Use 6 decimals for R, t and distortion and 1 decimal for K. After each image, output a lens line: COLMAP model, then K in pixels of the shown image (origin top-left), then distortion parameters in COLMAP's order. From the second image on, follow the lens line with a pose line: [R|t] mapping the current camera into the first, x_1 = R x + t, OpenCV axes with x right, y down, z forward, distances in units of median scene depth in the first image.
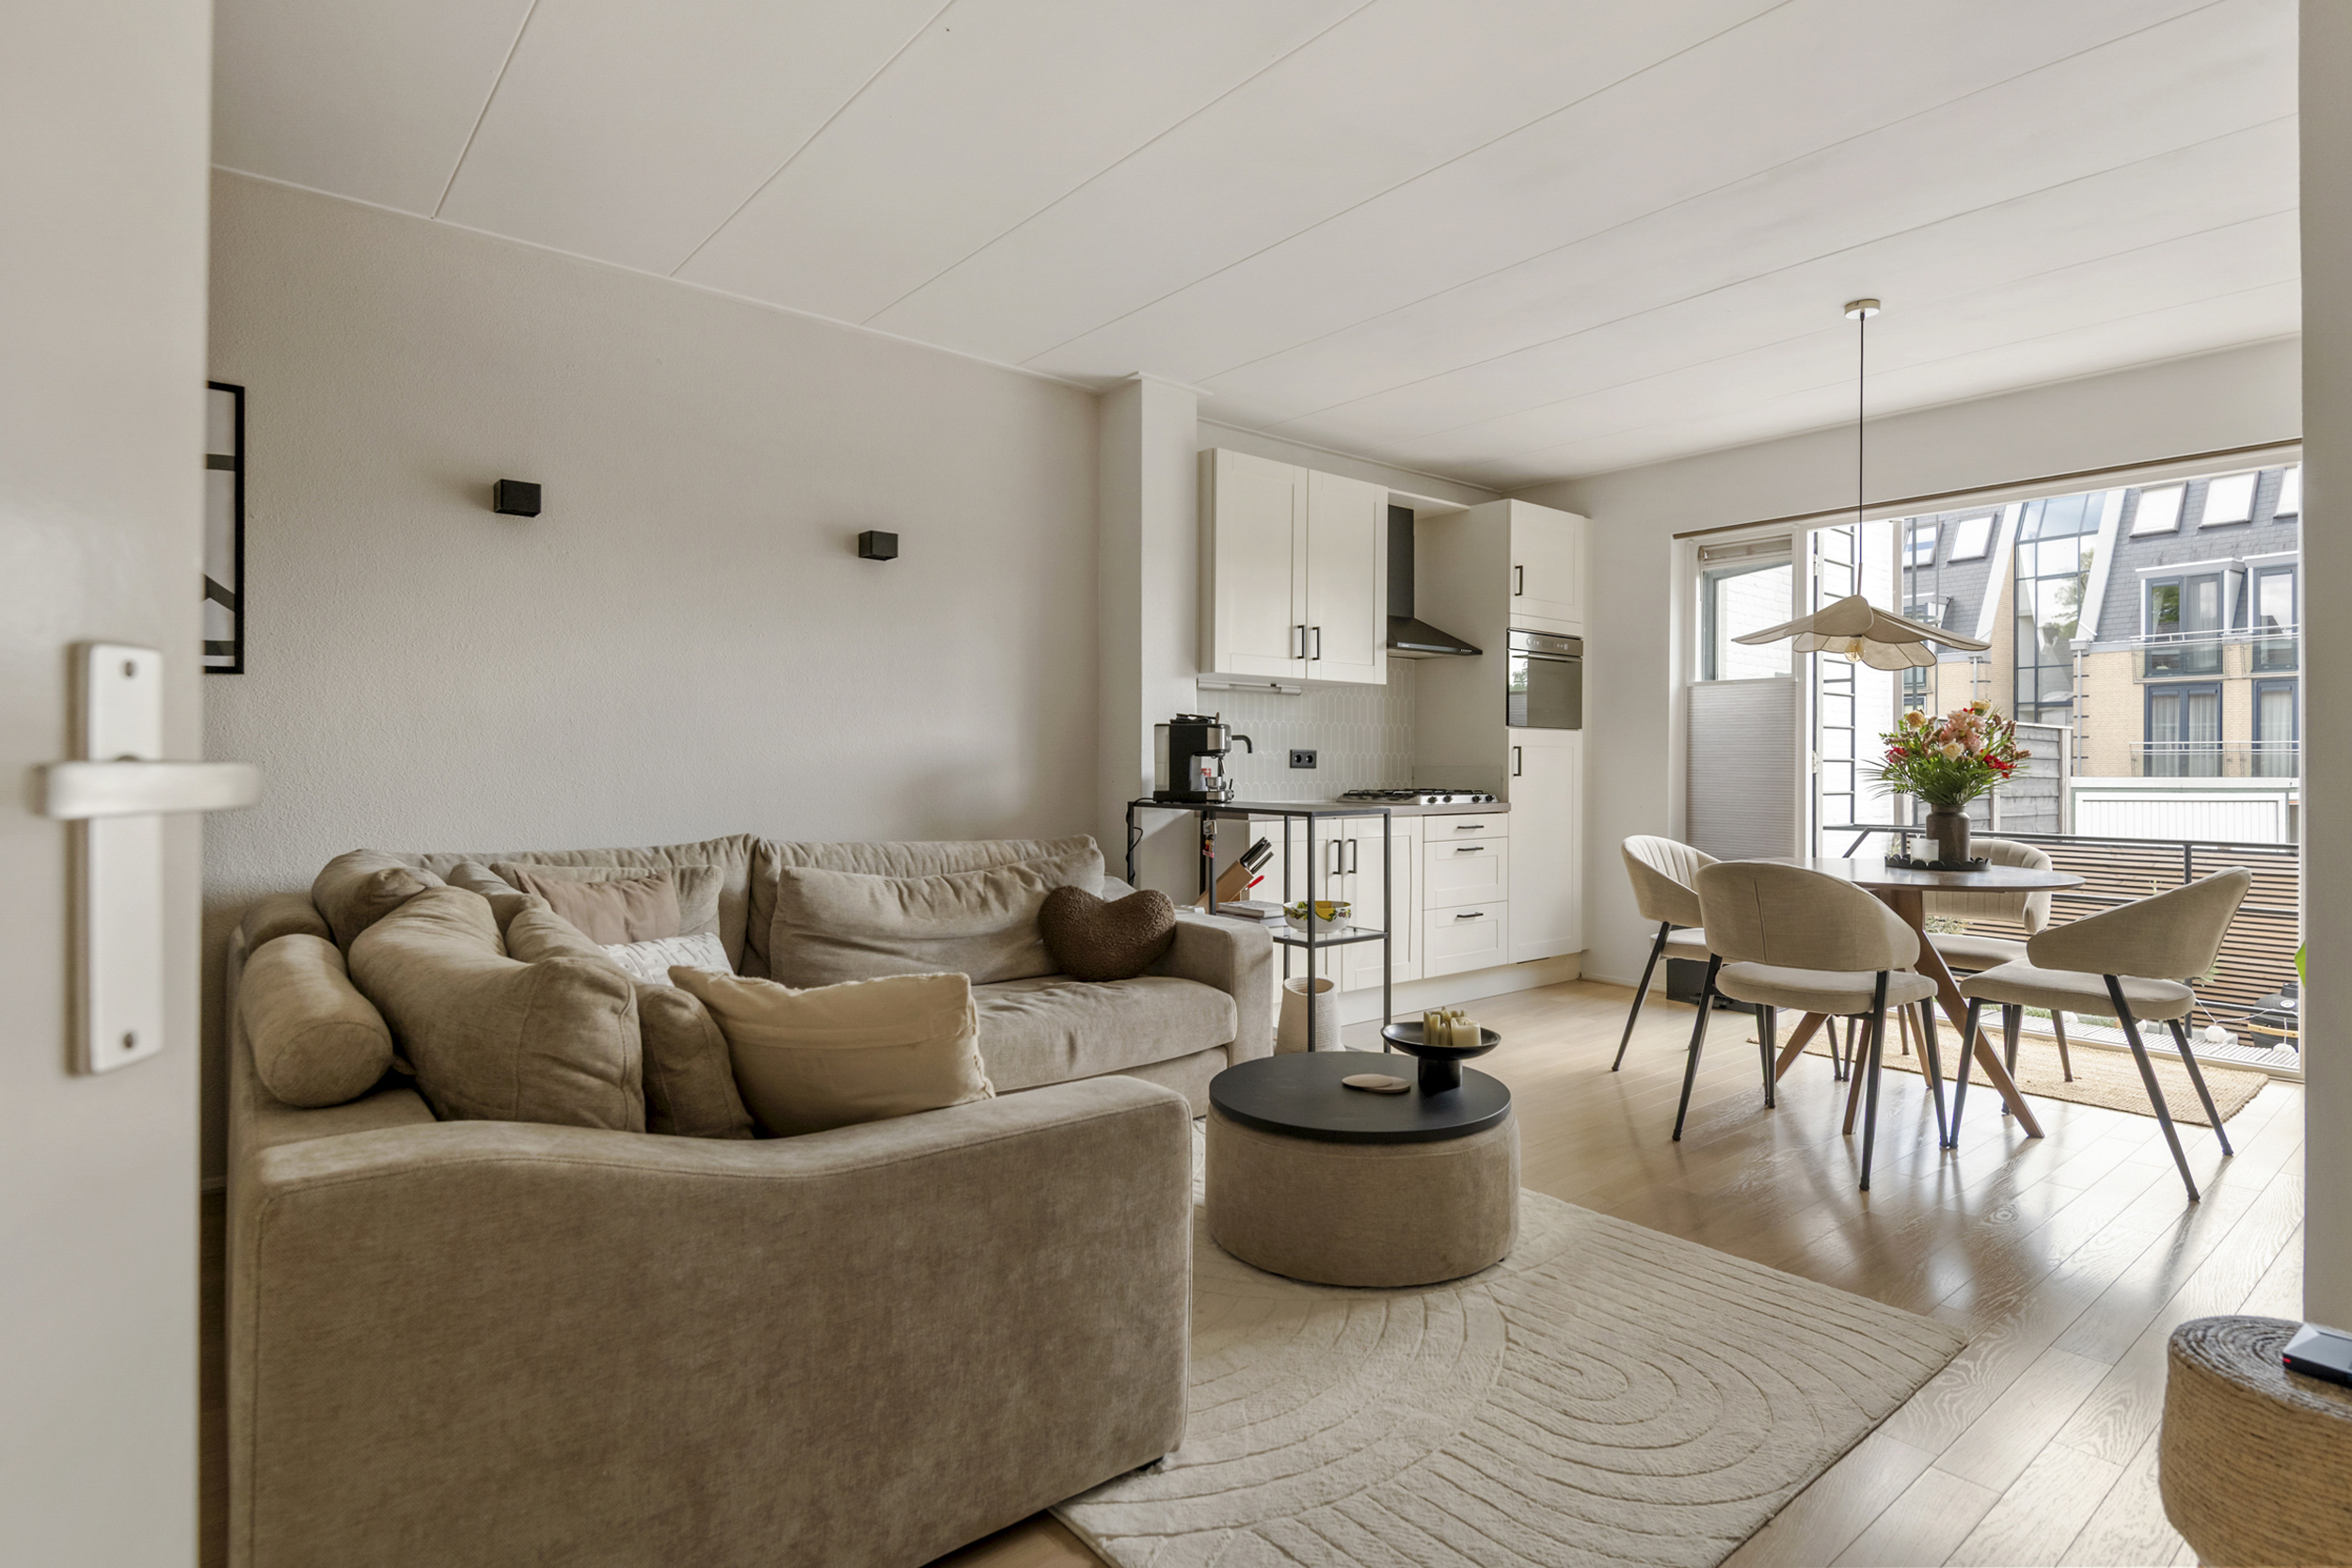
lens RADIAL K [[1176.9, 0, 1215.9], [0, 1176.9, 758.4], [0, 0, 1]] dist [0.014148, -0.005767]
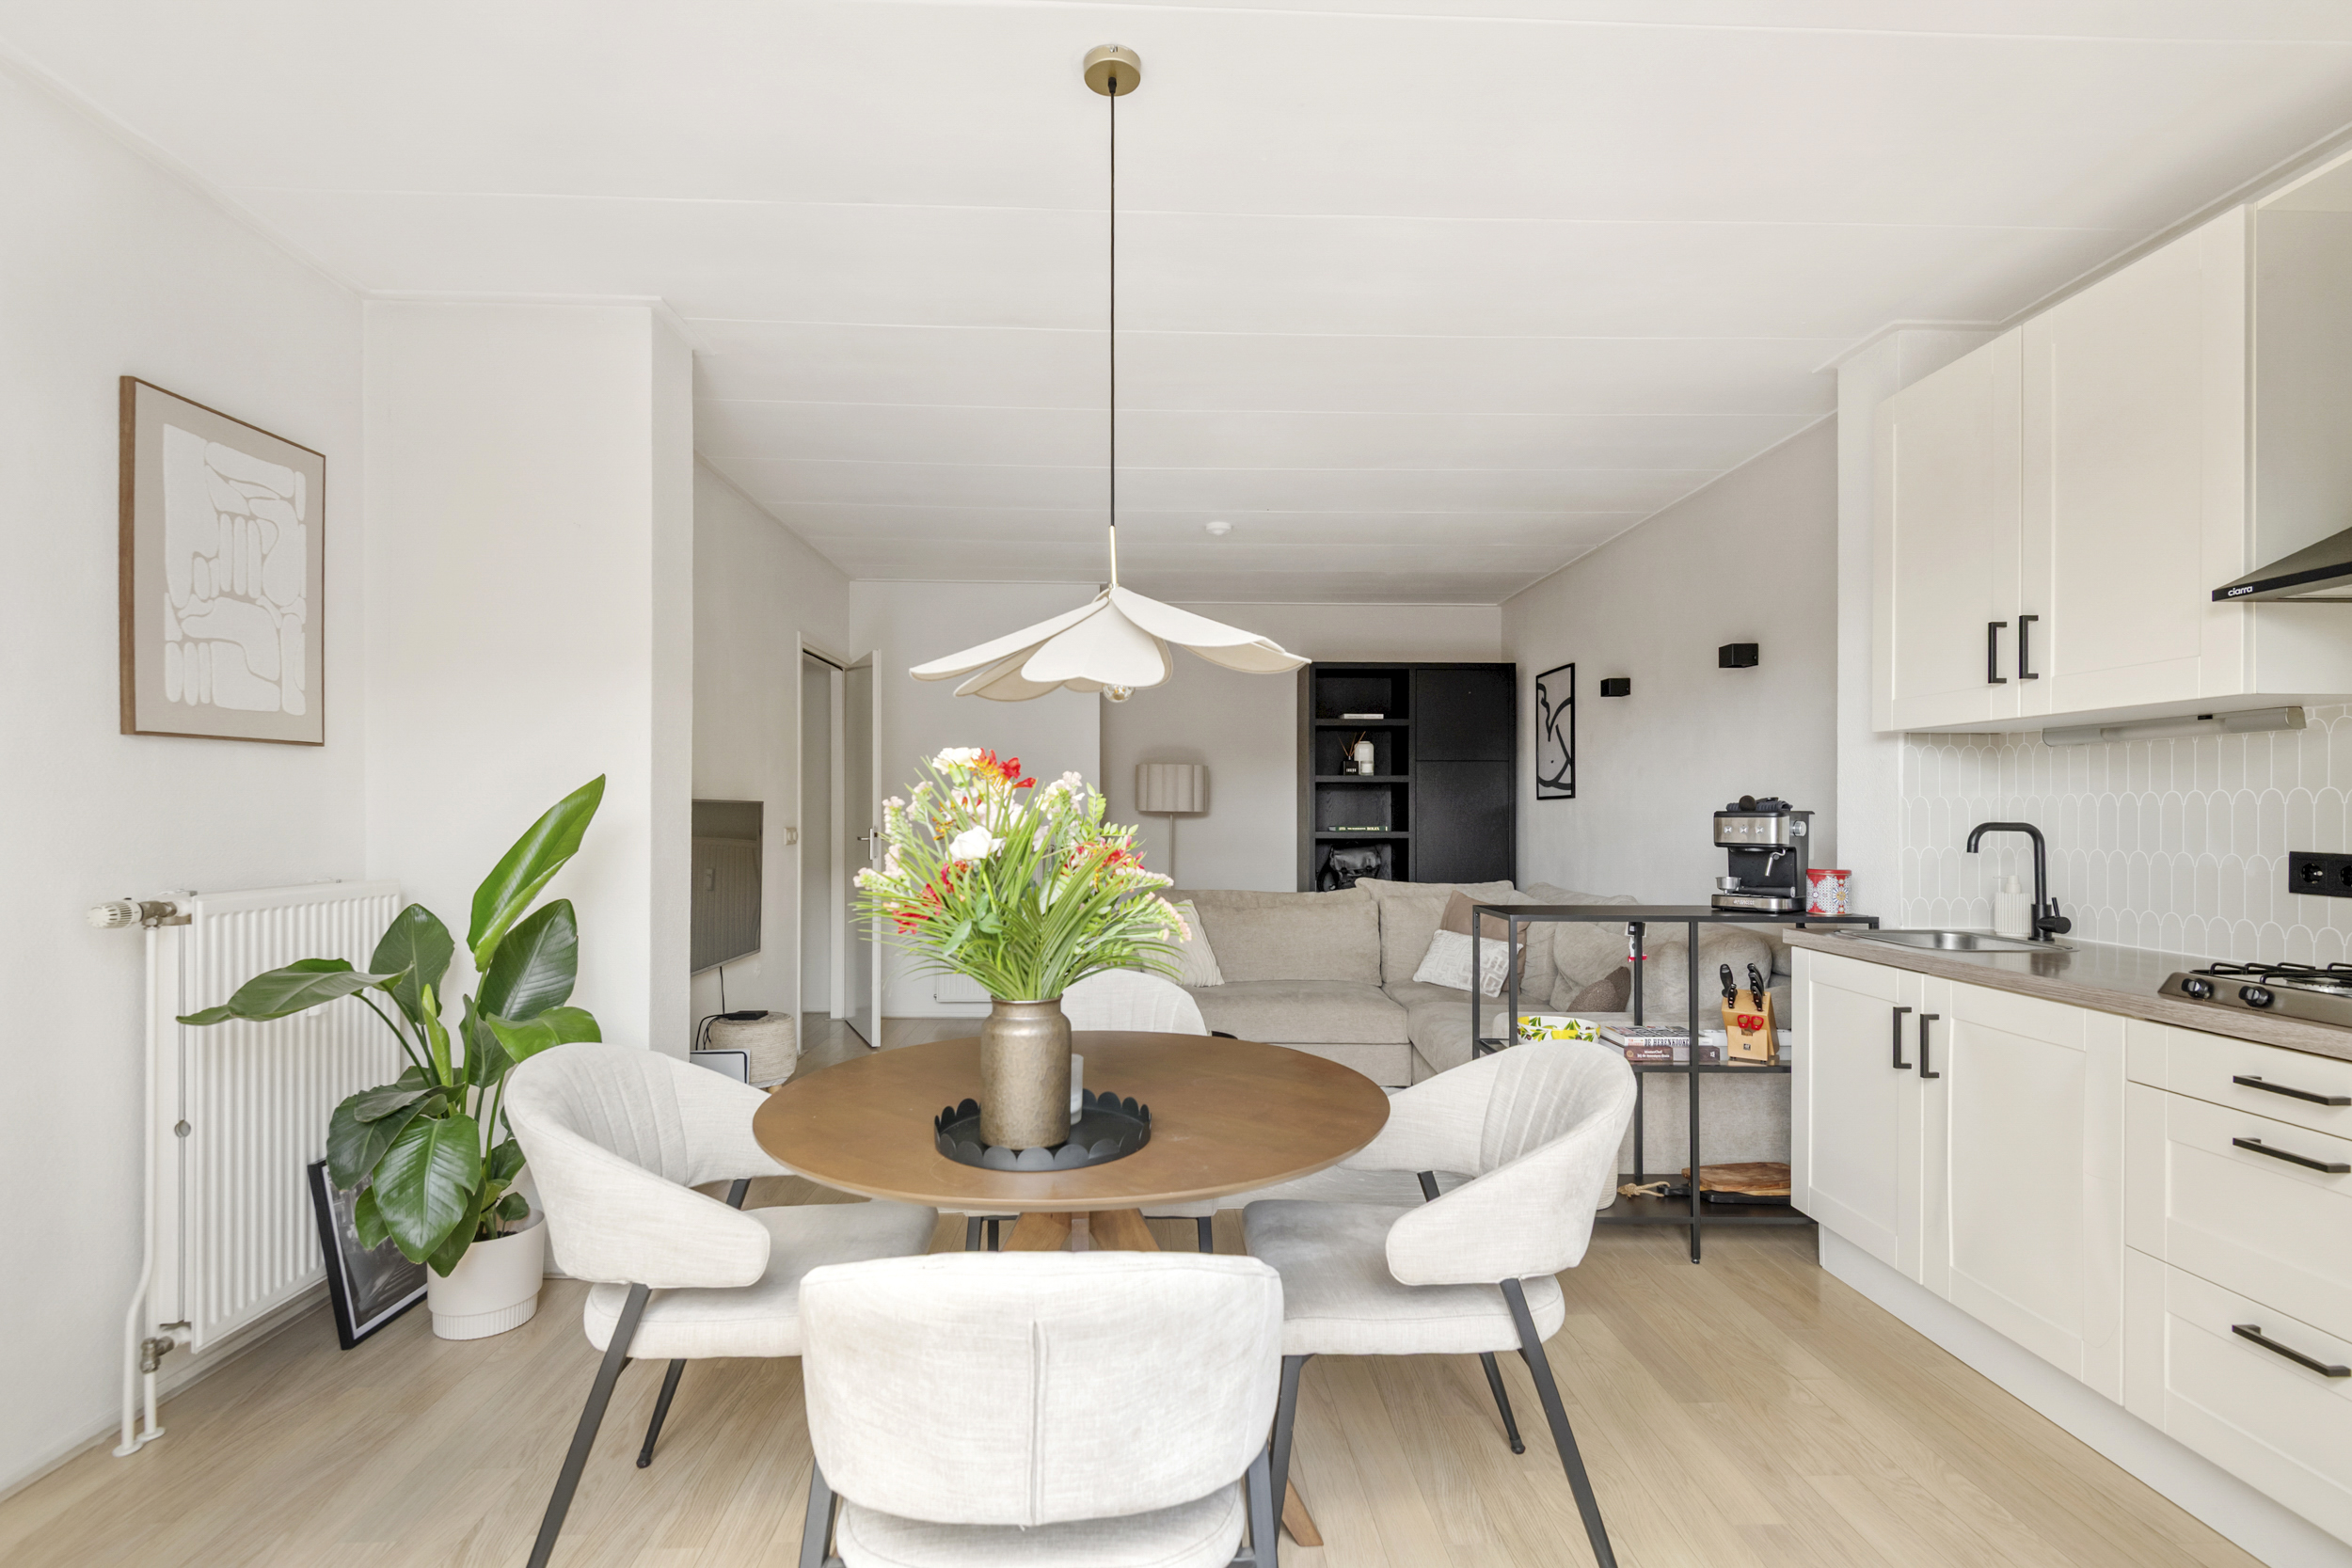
lens RADIAL K [[1067.8, 0, 1197.2], [0, 1067.8, 831.5], [0, 0, 1]] dist [0.021280, -0.012761]
pose [[-0.599611, 0.008097, -0.800251, 0.692507], [-0.003726, 0.999910, 0.012909, -0.020378], [0.800283, 0.010723, -0.599527, 0.990841]]
